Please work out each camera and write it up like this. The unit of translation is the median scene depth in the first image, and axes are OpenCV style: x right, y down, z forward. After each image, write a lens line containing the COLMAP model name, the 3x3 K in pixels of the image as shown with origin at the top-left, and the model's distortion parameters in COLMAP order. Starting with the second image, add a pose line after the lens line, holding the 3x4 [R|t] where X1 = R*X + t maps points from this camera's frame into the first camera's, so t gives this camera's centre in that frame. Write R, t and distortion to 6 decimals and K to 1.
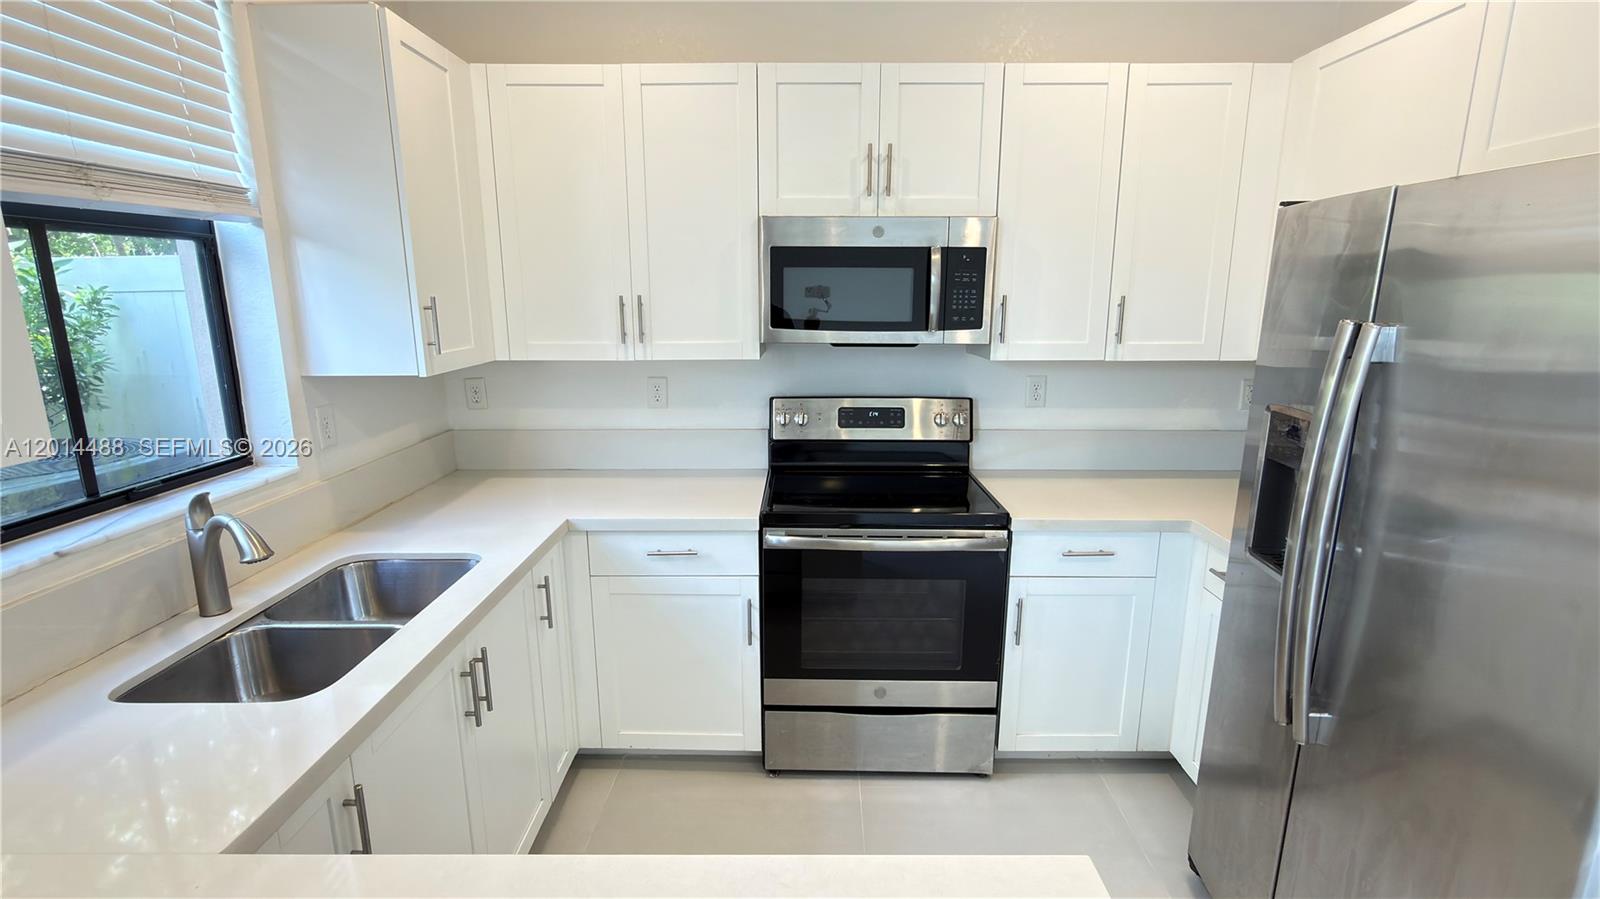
lens RADIAL K [[729.9, 0, 805.4], [0, 729.9, 453.4], [0, 0, 1]] dist [-0.001439, -0.002966]
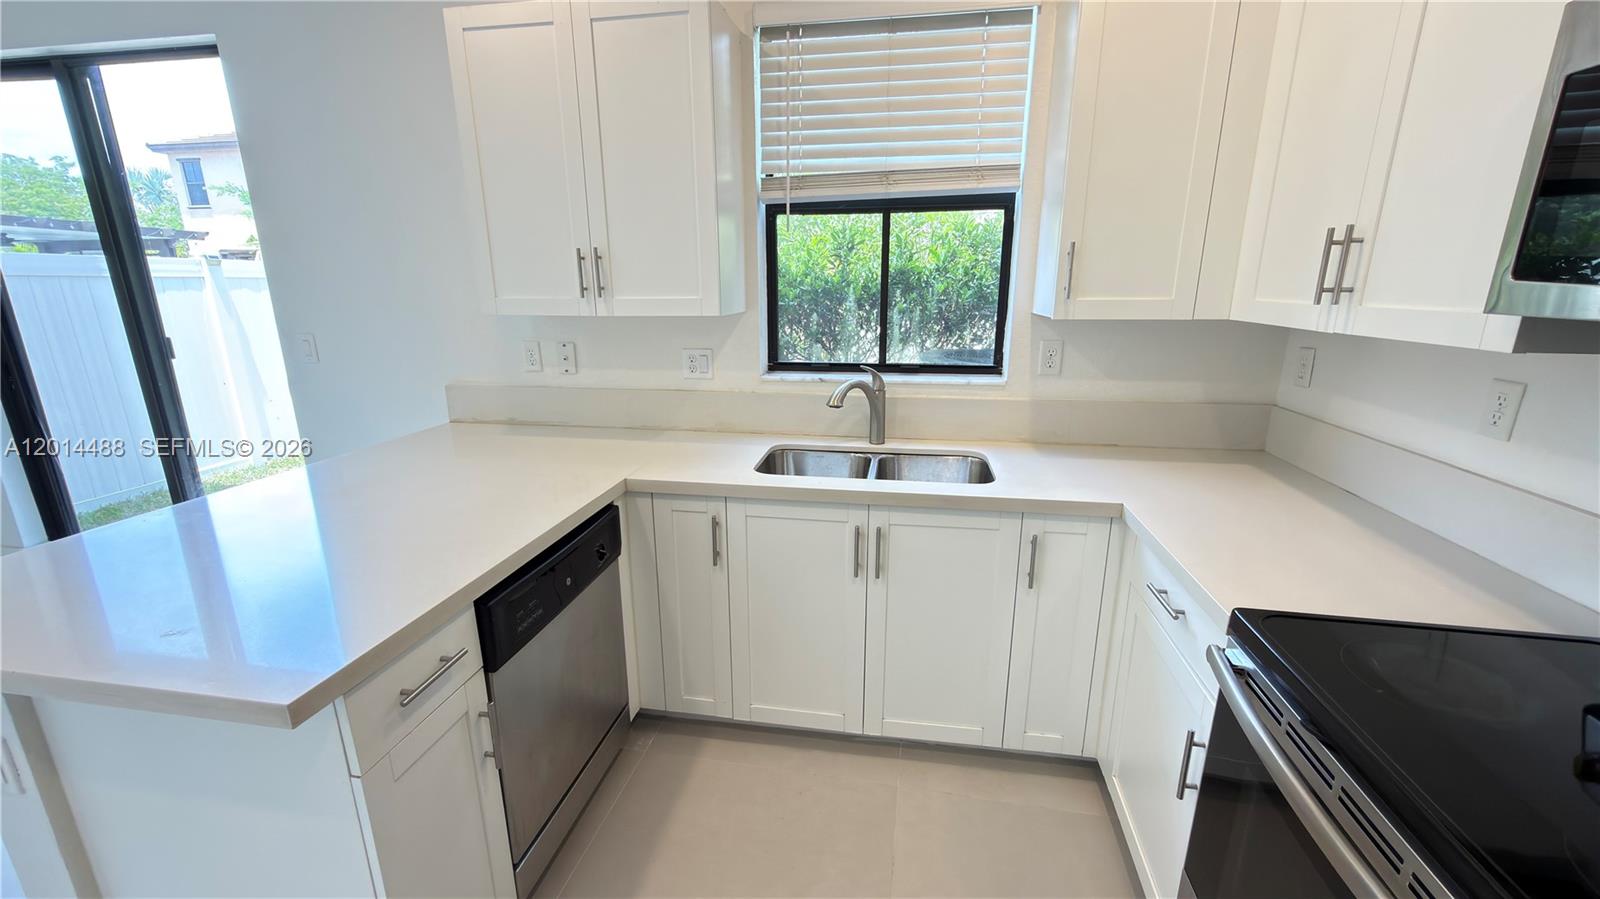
lens RADIAL K [[642.0, 0, 803.2], [0, 642.0, 450.8], [0, 0, 1]] dist [0.003103, -0.000089]
pose [[-0.168928, 0.254255, -0.952270, 0.423449], [-0.209089, 0.934921, 0.286714, -0.101921], [0.963195, 0.247543, -0.104773, 0.682337]]
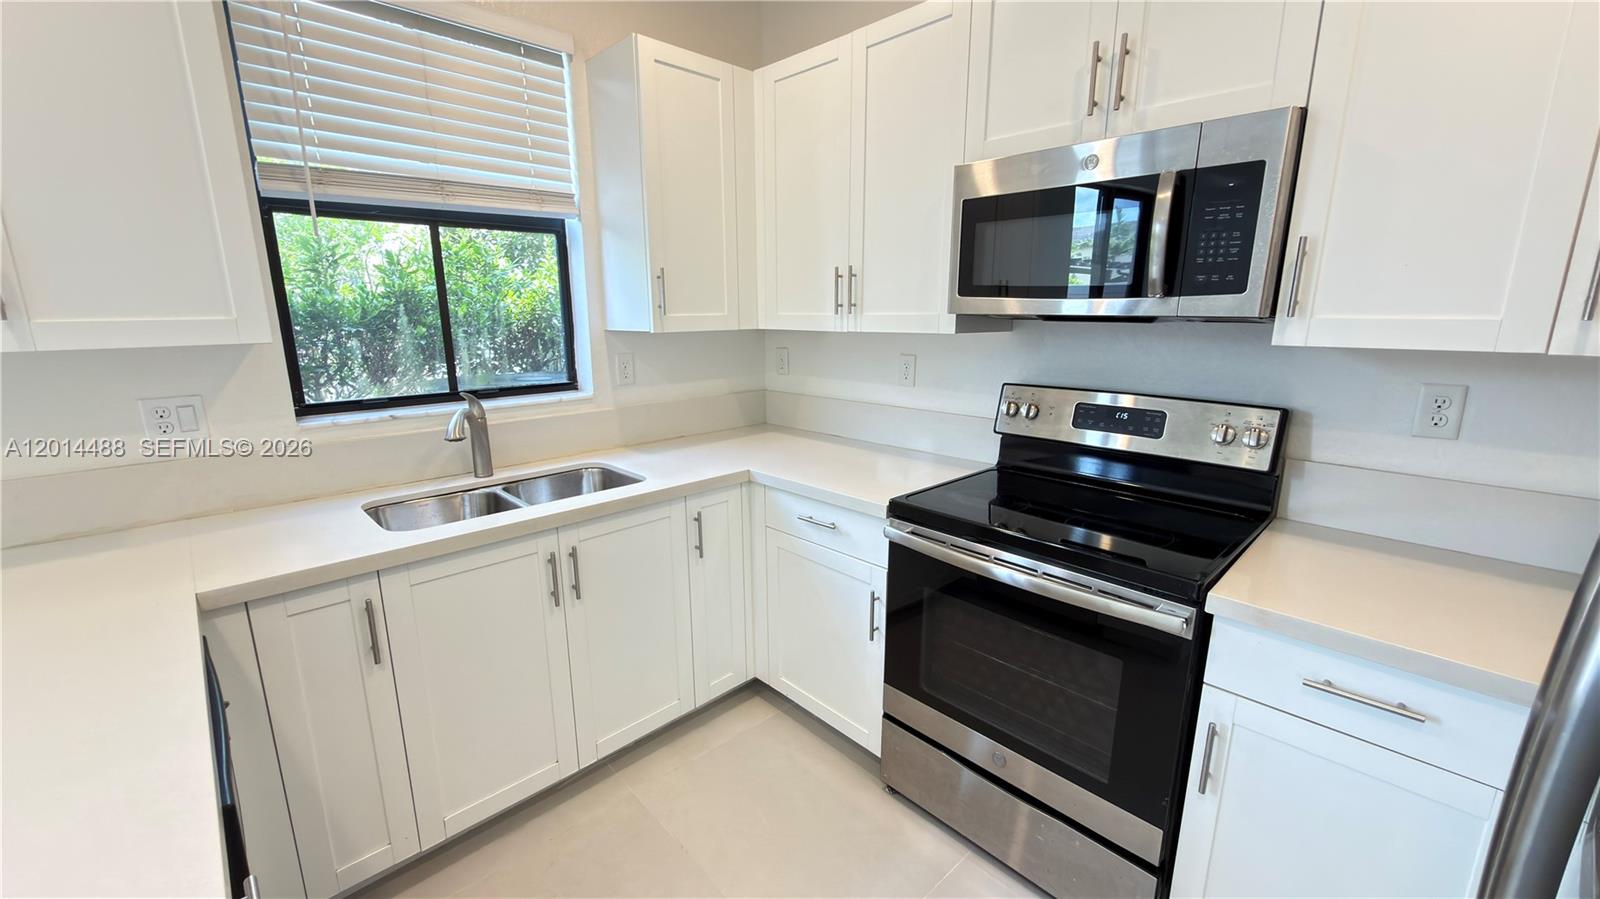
lens RADIAL K [[642.0, 0, 801.9], [0, 642.0, 451.2], [0, 0, 1]] dist [0.003103, -0.000089]
pose [[0.698702, 0.153867, -0.698670, 0.395084], [-0.151046, 0.986310, 0.066160, -0.013667], [0.699285, 0.059305, 0.712378, 0.348316]]
